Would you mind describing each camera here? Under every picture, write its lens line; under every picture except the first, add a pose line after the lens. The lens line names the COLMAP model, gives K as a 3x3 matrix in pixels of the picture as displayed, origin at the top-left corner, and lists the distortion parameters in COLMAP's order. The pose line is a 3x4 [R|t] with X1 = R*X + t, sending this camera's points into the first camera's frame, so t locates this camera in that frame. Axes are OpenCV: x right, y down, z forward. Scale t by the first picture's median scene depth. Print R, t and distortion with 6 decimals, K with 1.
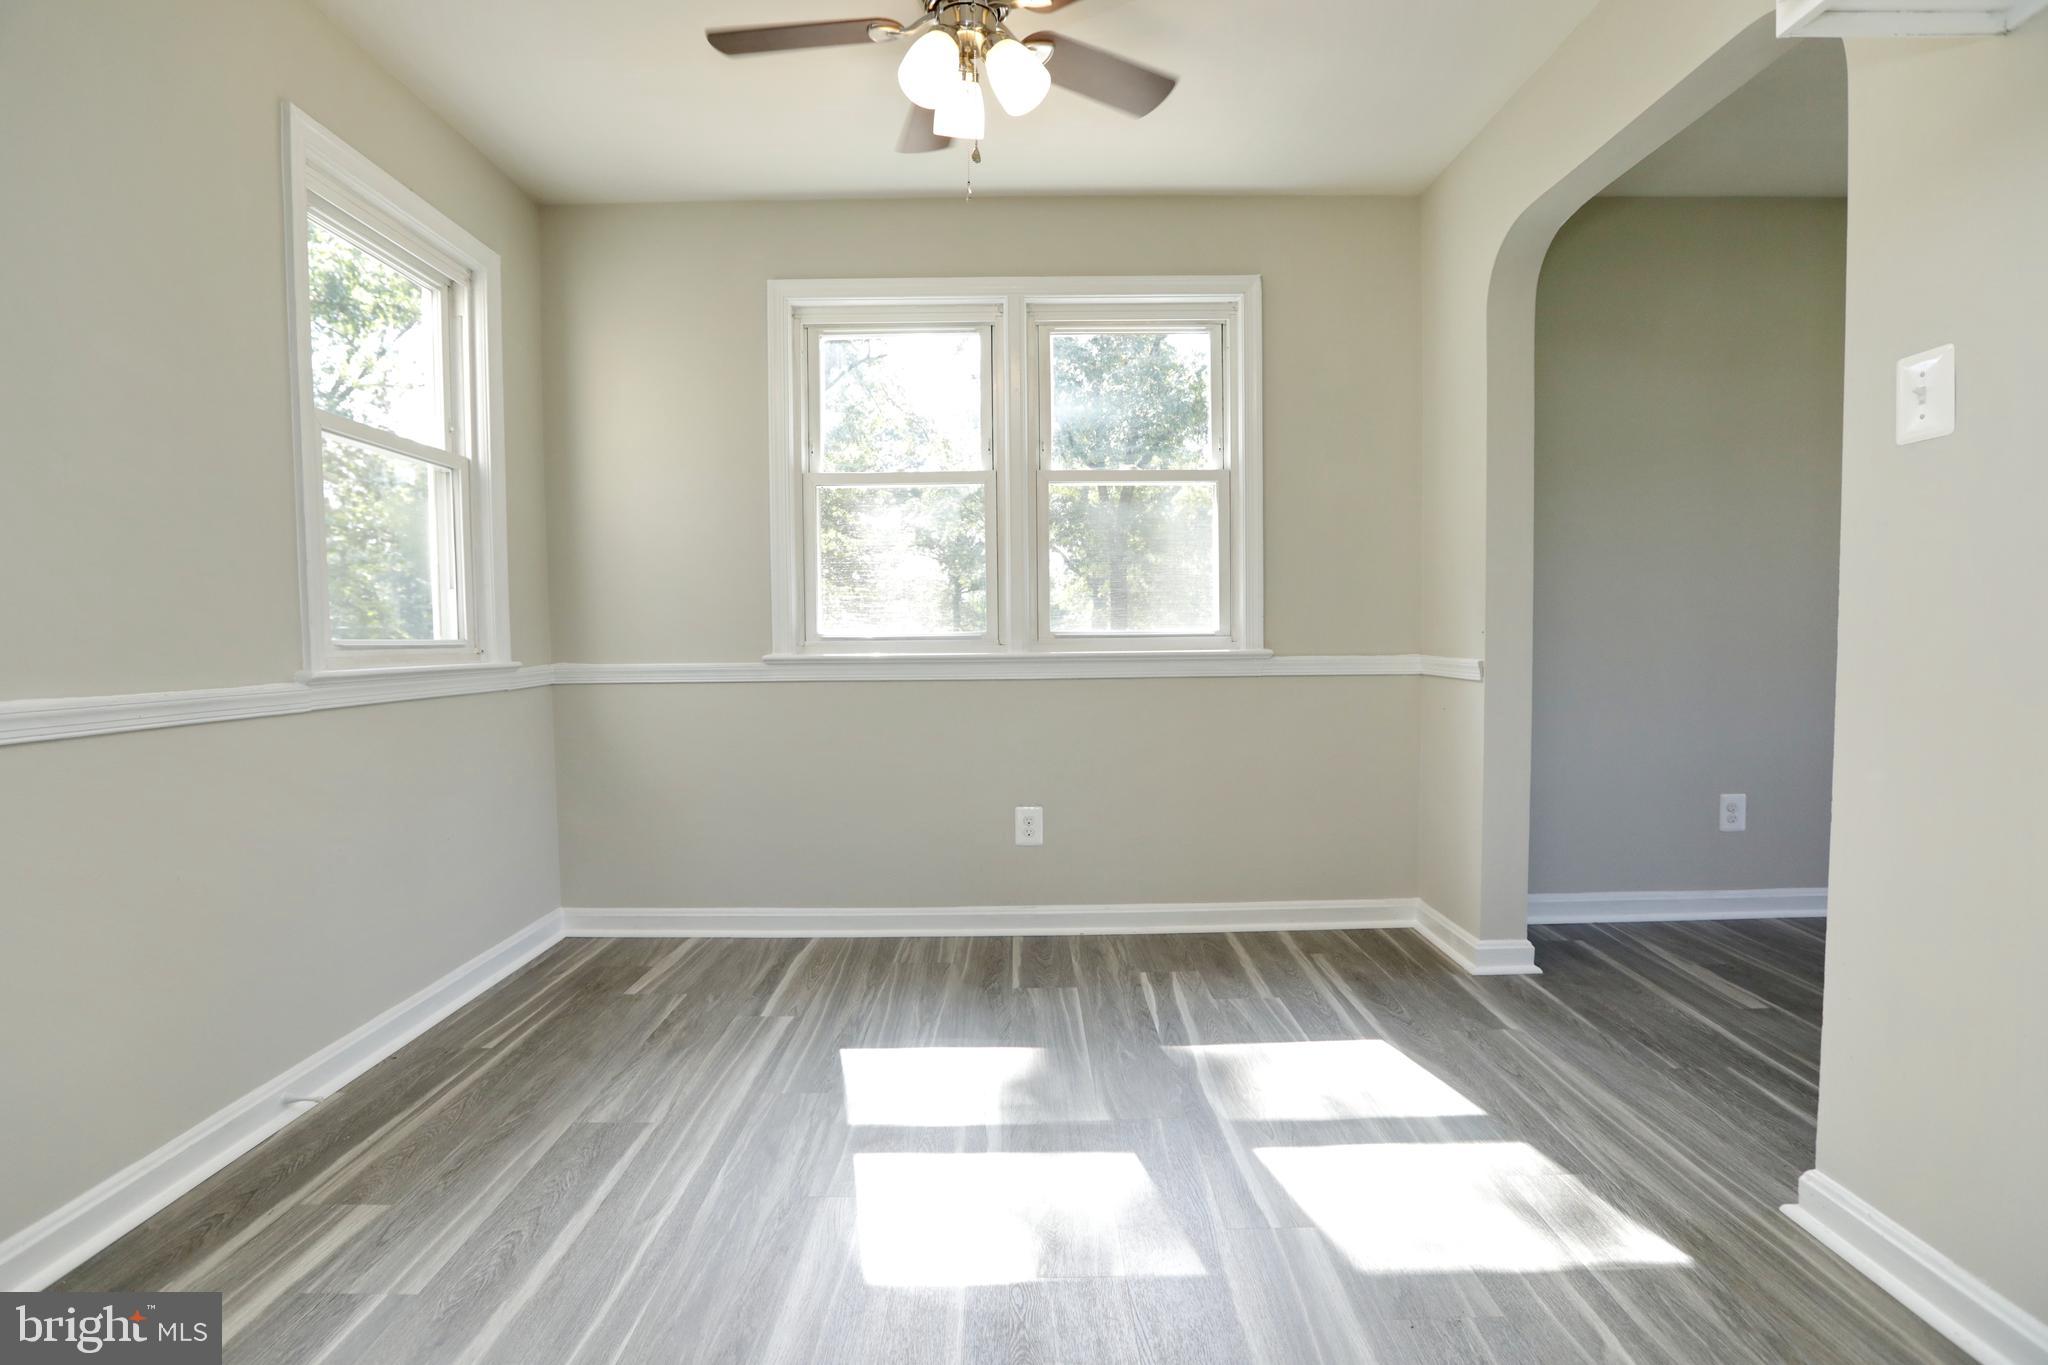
lens RADIAL K [[945.4, 0, 1002.4], [0, 945.4, 666.8], [0, 0, 1]] dist [-0.050710, 0.013946]
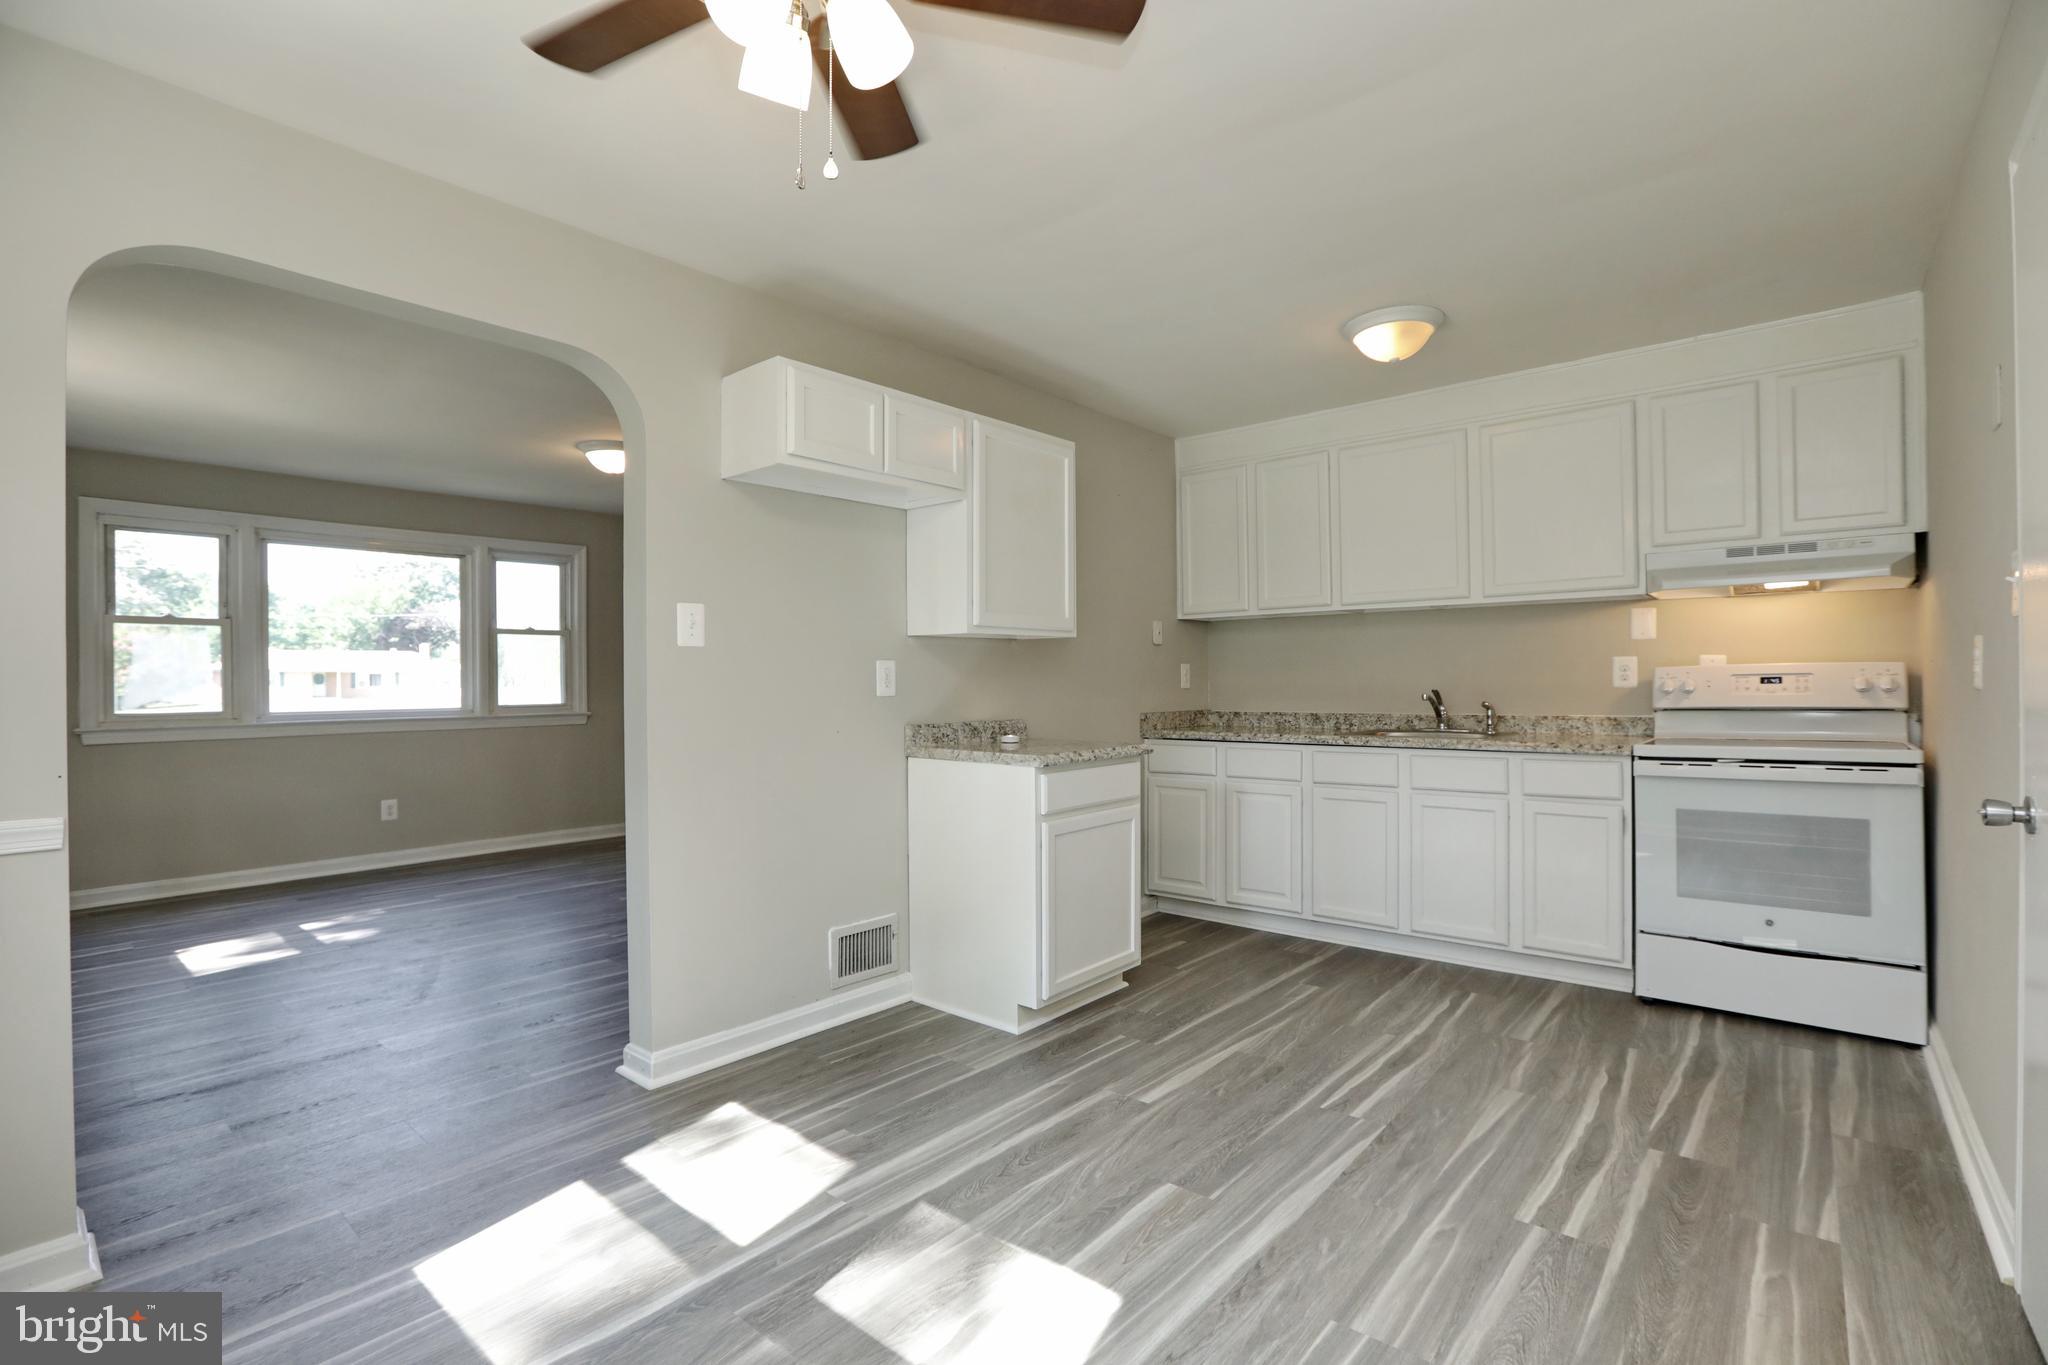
lens RADIAL K [[945.4, 0, 1046.4], [0, 945.4, 680.3], [0, 0, 1]] dist [-0.050710, 0.013946]
pose [[-0.782690, 0.017417, 0.622168, -0.573789], [0.039672, 0.998972, 0.021943, -0.118638], [-0.621146, 0.041857, -0.782576, 1.354909]]
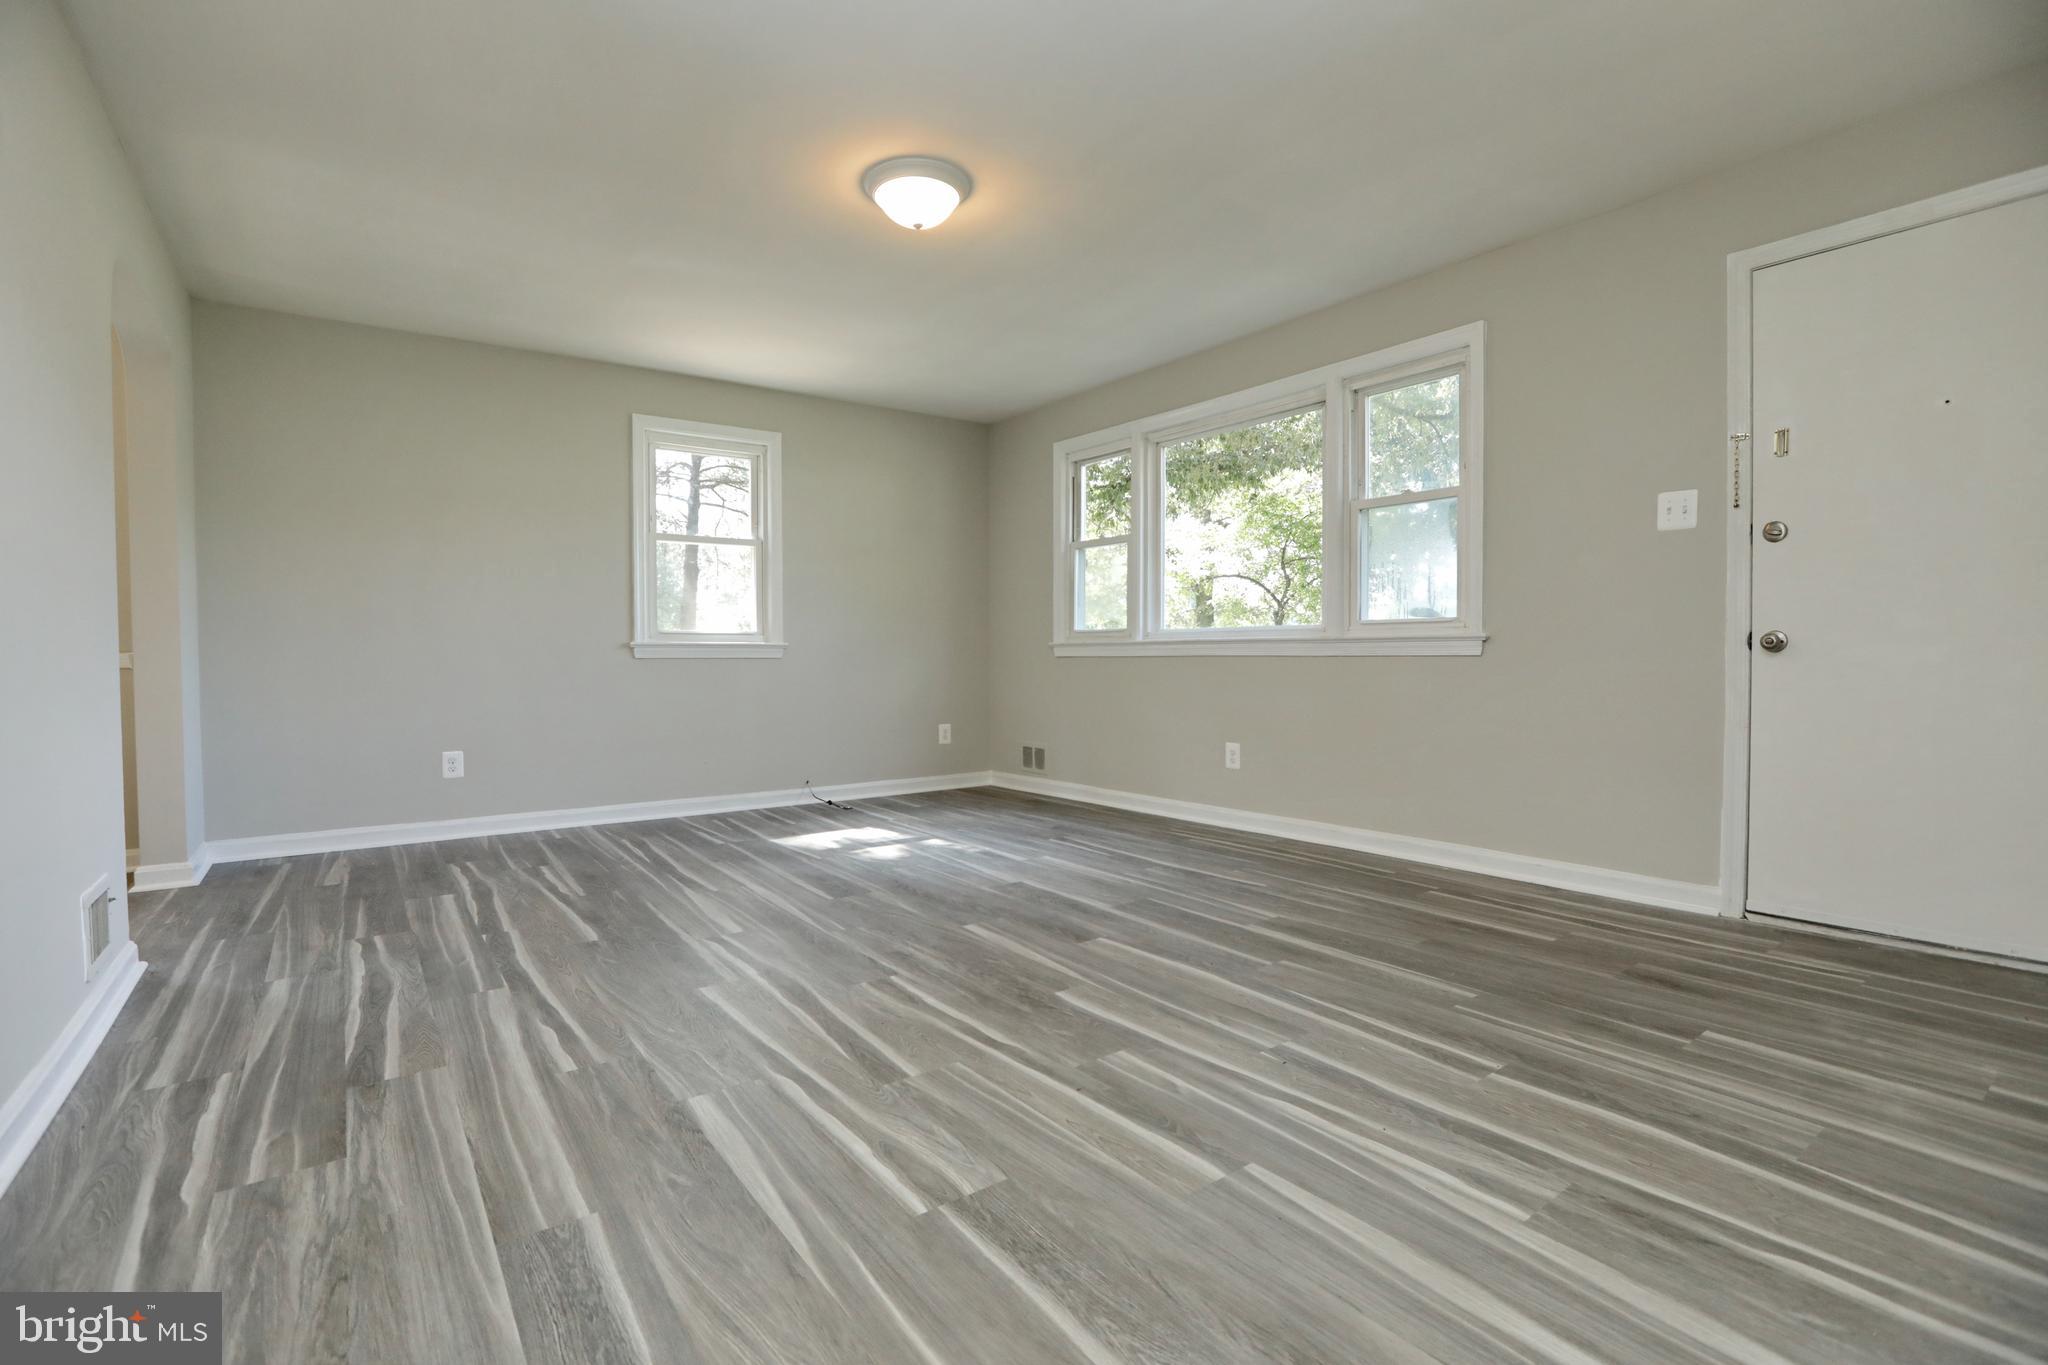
lens RADIAL K [[945.4, 0, 1033.5], [0, 945.4, 690.4], [0, 0, 1]] dist [-0.050710, 0.013946]
pose [[0.787351, -0.015908, 0.616299, 0.911589], [0.016475, 0.999853, 0.004761, 0.076388], [-0.616284, 0.006405, 0.787498, -1.004407]]
